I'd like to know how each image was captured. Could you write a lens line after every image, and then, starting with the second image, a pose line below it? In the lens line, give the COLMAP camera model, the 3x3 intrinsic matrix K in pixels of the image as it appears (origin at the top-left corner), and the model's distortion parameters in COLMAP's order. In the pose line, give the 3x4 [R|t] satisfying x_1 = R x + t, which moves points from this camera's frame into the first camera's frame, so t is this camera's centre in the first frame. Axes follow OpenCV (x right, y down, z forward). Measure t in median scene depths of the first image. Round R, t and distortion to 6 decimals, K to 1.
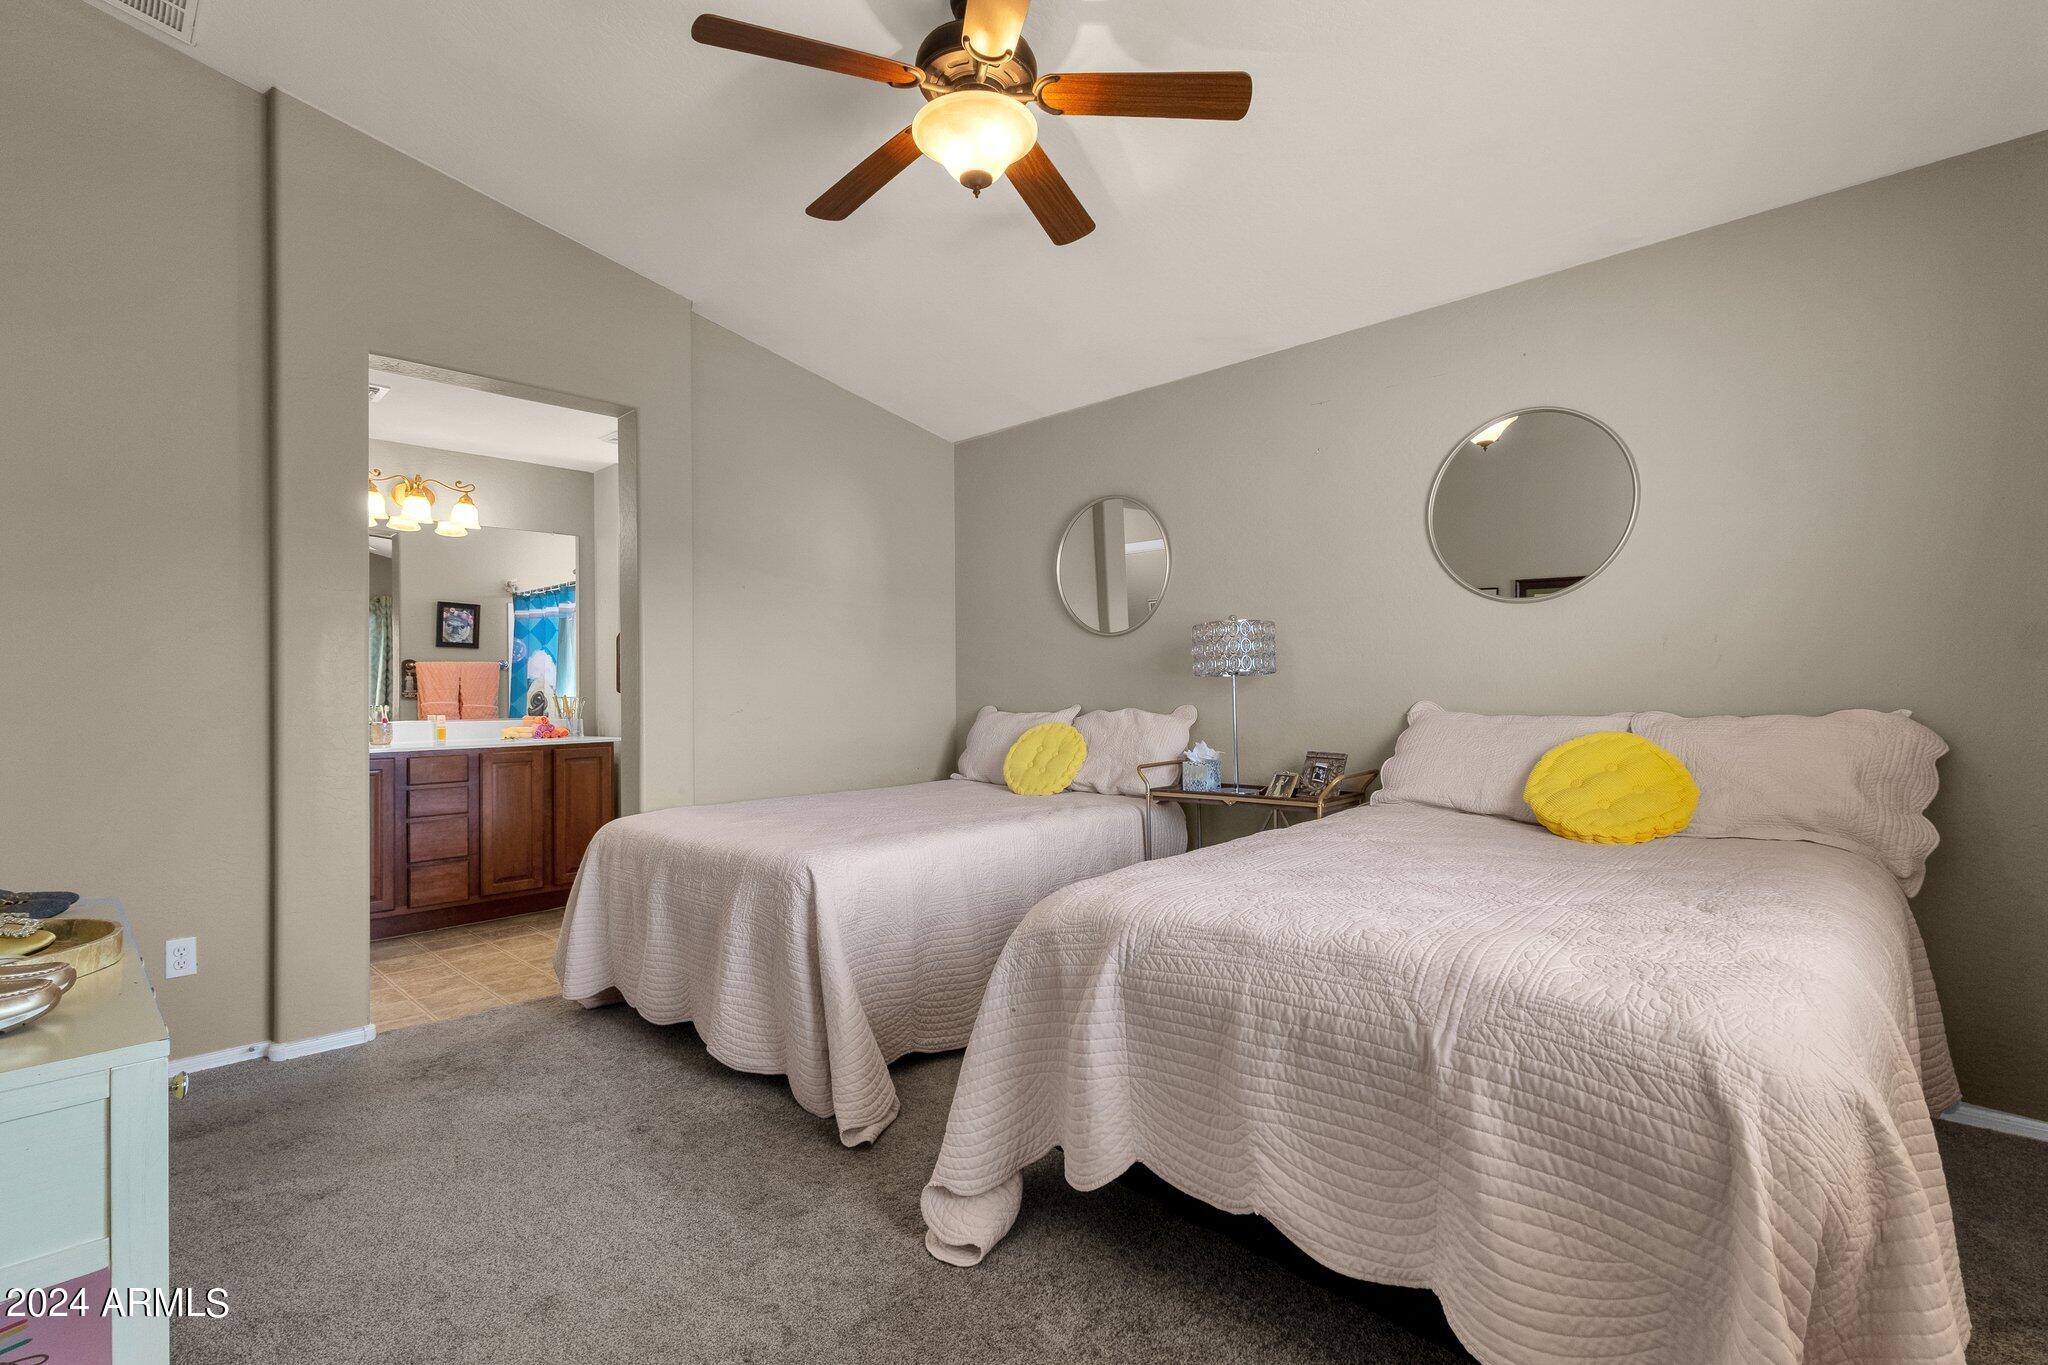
lens RADIAL K [[940.0, 0, 1019.7], [0, 940.0, 685.4], [0, 0, 1]] dist [0.003345, 0.000687]
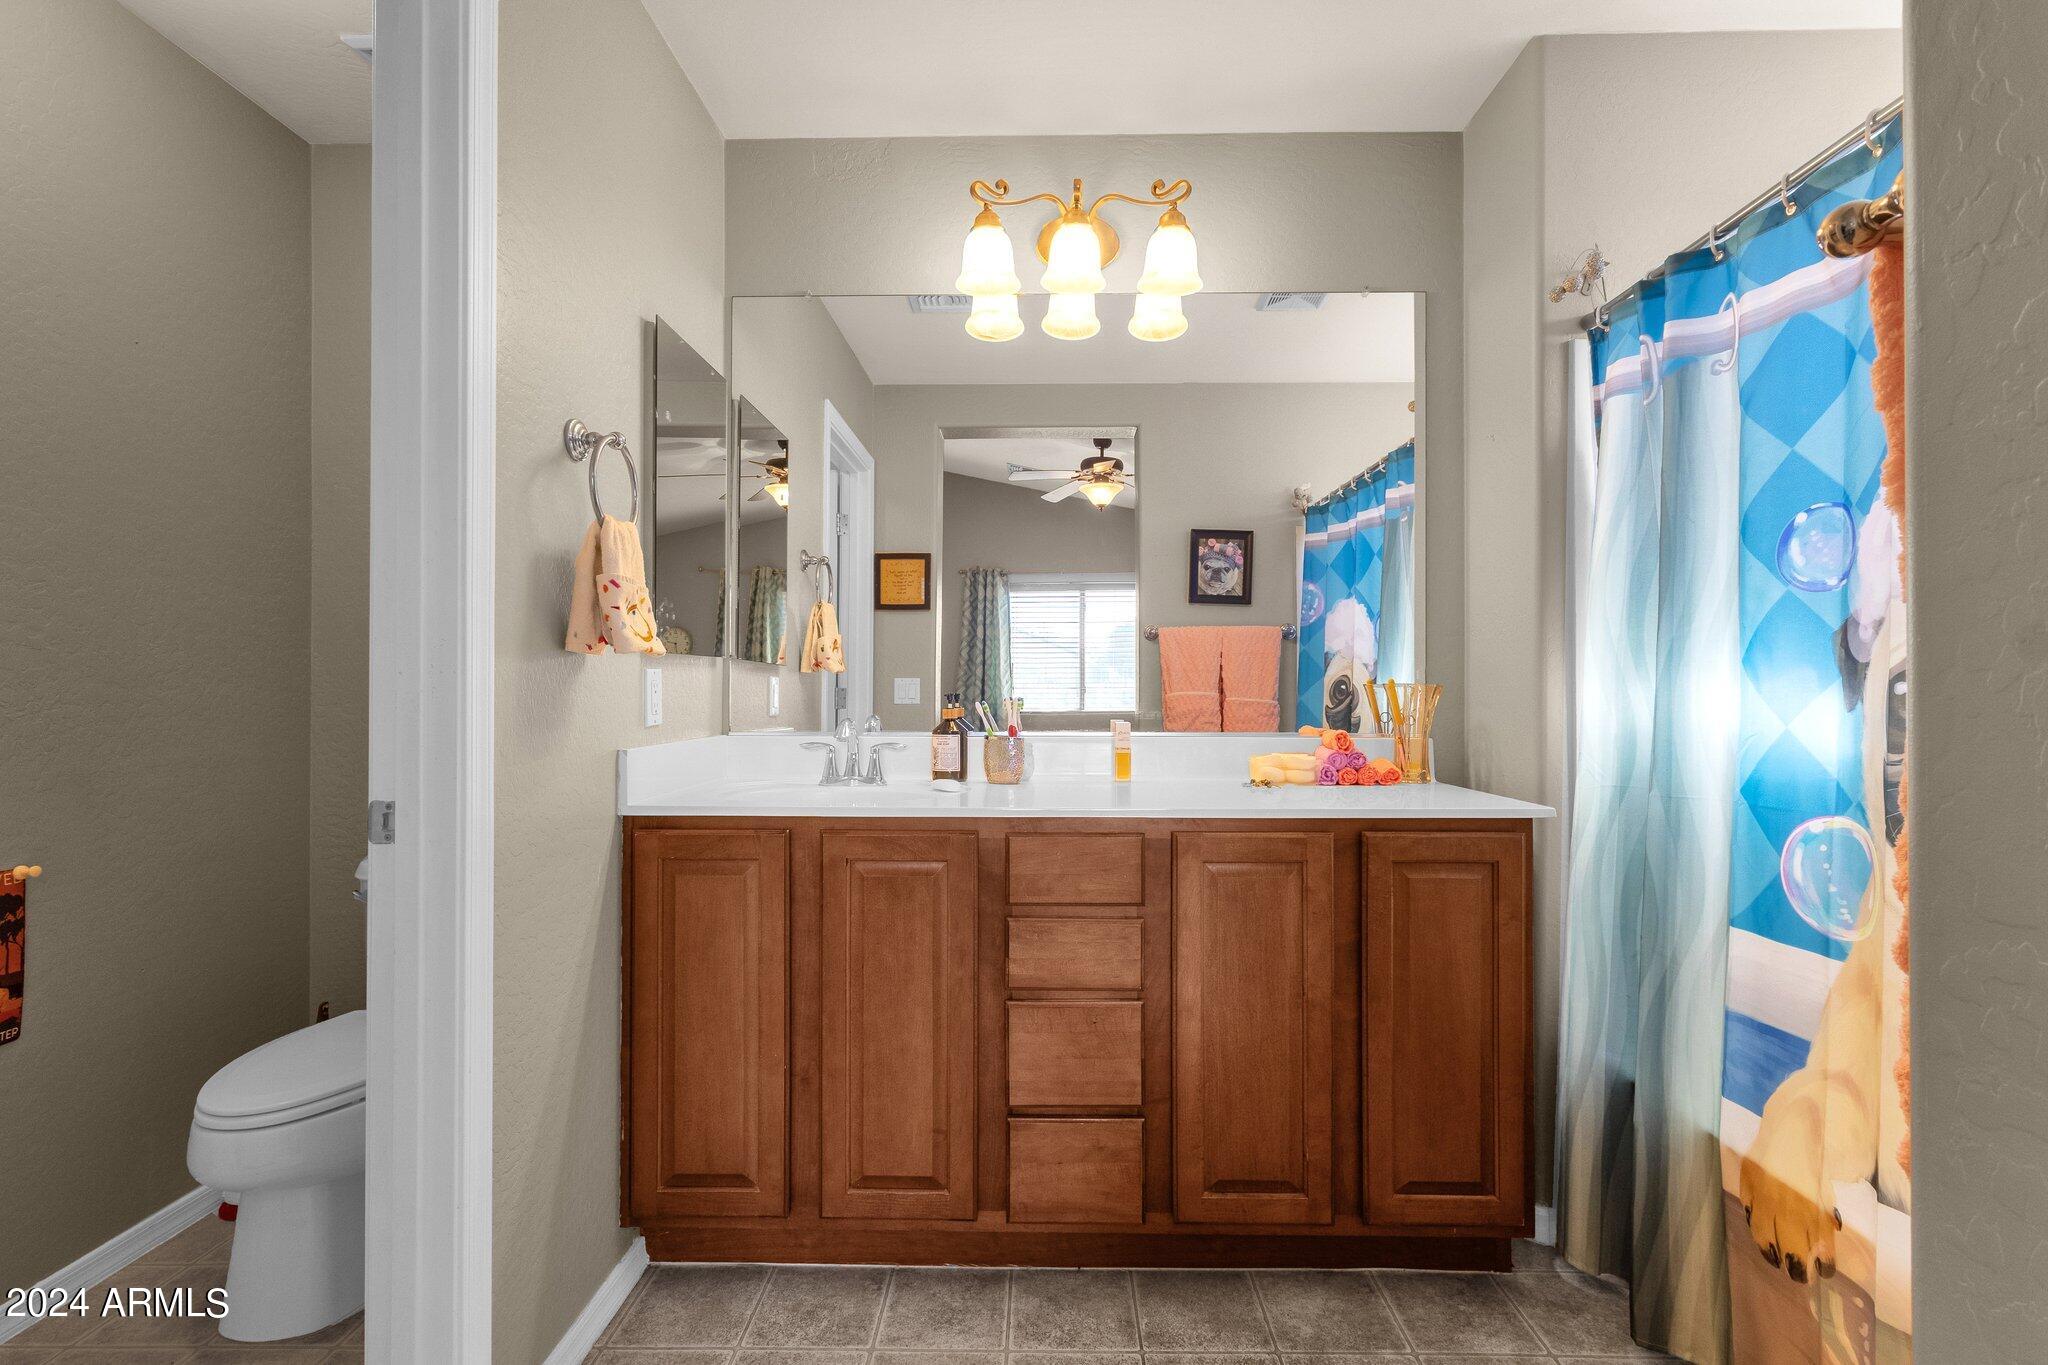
lens RADIAL K [[940.0, 0, 1019.7], [0, 940.0, 685.4], [0, 0, 1]] dist [0.003345, 0.000687]
pose [[0.679276, 0.005388, -0.733863, -0.258933], [0.000832, 0.999967, 0.008112, 0.007984], [0.733882, -0.006120, 0.679249, 0.532612]]
